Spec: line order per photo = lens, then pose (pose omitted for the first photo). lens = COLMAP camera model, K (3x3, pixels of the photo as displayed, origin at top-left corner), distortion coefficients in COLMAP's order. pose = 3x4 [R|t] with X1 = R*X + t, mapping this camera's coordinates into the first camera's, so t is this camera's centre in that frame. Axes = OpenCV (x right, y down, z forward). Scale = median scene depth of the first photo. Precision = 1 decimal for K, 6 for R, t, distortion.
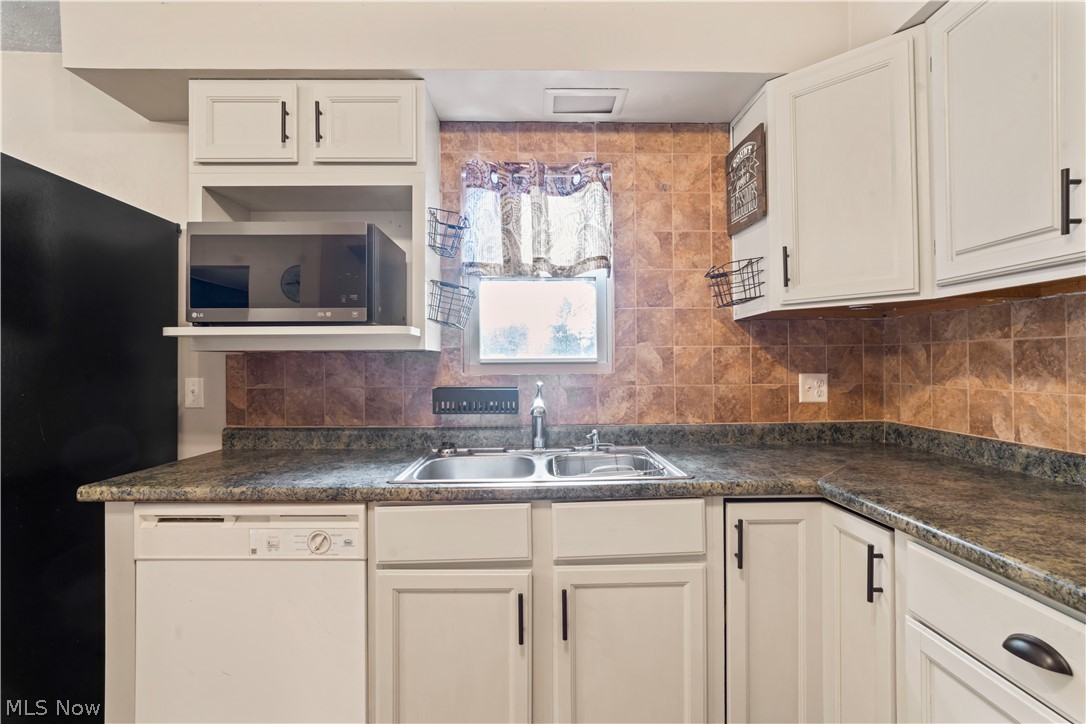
lens RADIAL K [[514.4, 0, 543.9], [0, 514.4, 359.3], [0, 0, 1]] dist [-0.017858, 0.009330]
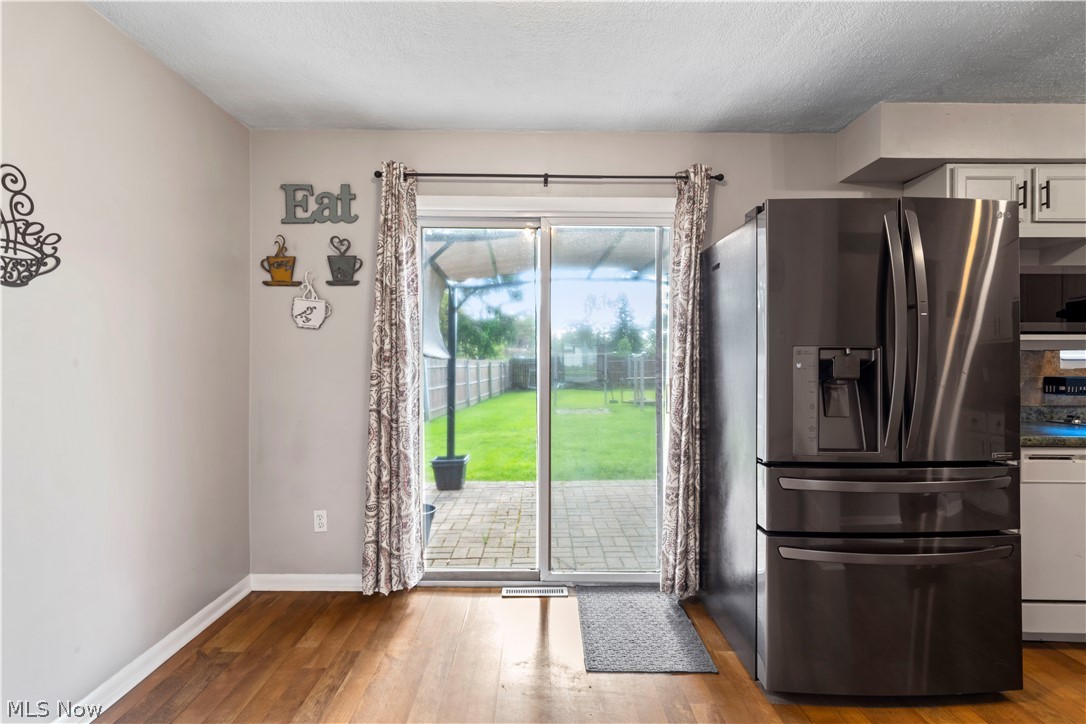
lens RADIAL K [[529.1, 0, 543.7], [0, 529.1, 358.3], [0, 0, 1]] dist [-0.016489, 0.007277]
pose [[0.999810, 0.008167, -0.017723, -1.613540], [-0.008033, 0.999939, 0.007624, 0.005272], [0.017784, -0.007480, 0.999814, -0.463861]]
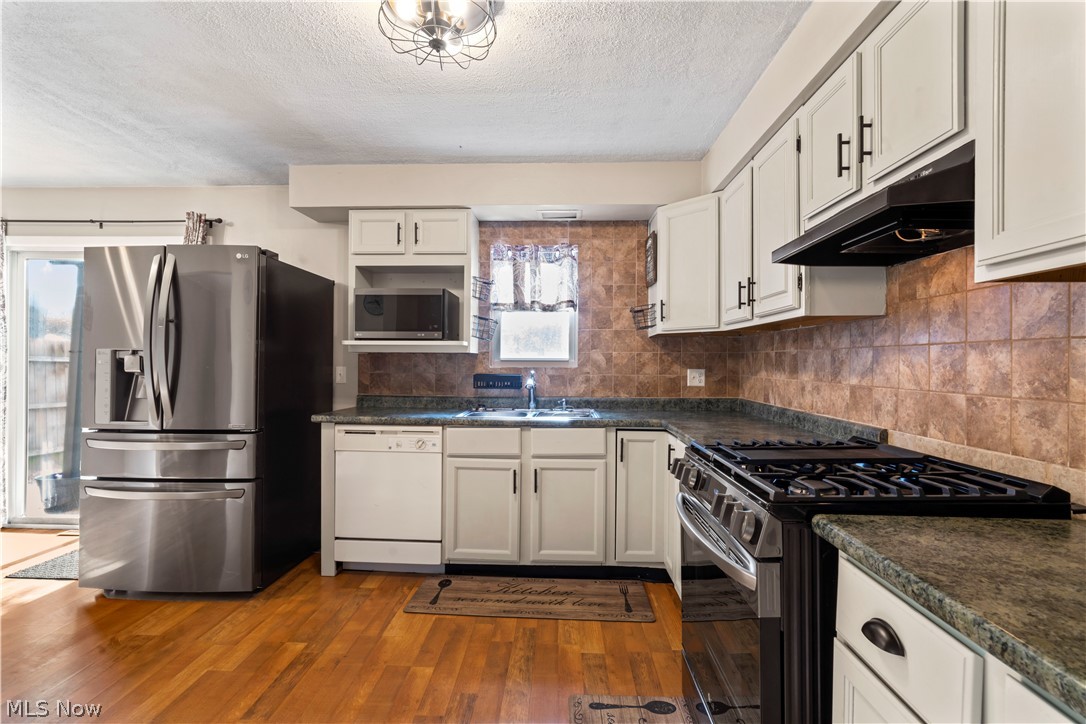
lens RADIAL K [[510.1, 0, 543.0], [0, 510.1, 362.0], [0, 0, 1]] dist [-0.012046, 0.000375]
pose [[0.997643, 0.012875, -0.067392, 0.144868], [-0.012309, 0.999885, 0.008808, -0.004404], [0.067498, -0.007958, 0.997688, -0.759166]]
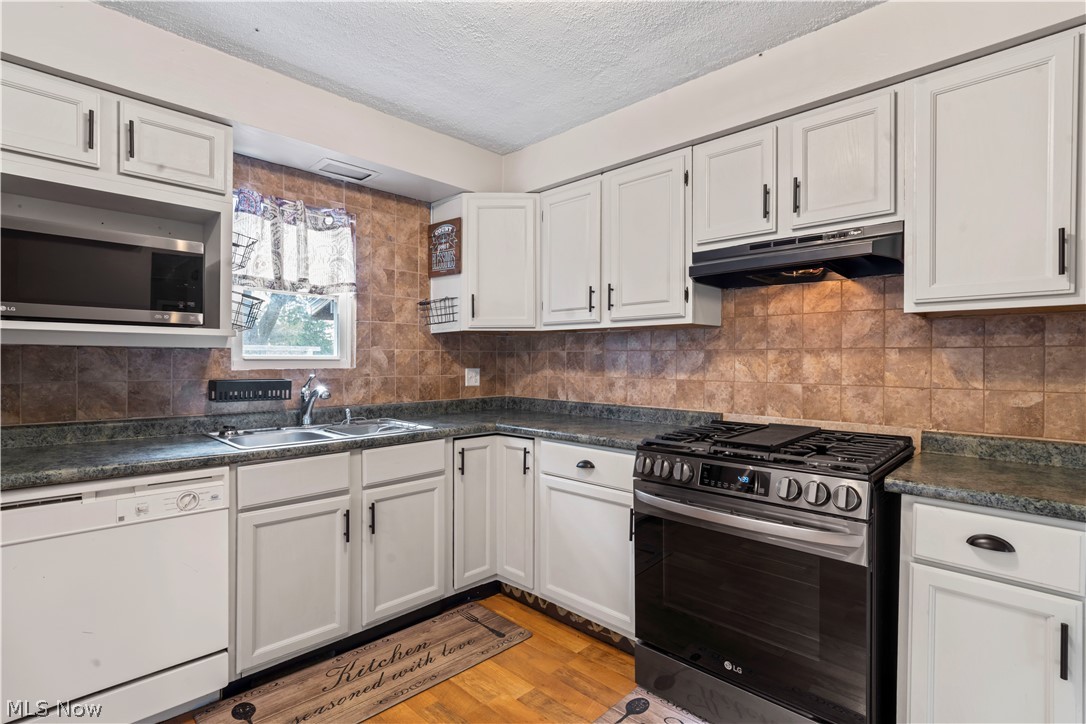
lens RADIAL K [[520.3, 0, 543.8], [0, 520.3, 364.0], [0, 0, 1]] dist [-0.013324, 0.000816]
pose [[0.716347, 0.005985, 0.697718, -0.501107], [-0.015020, 0.999864, 0.006845, -0.000620], [-0.697582, -0.015383, 0.716340, -0.367867]]
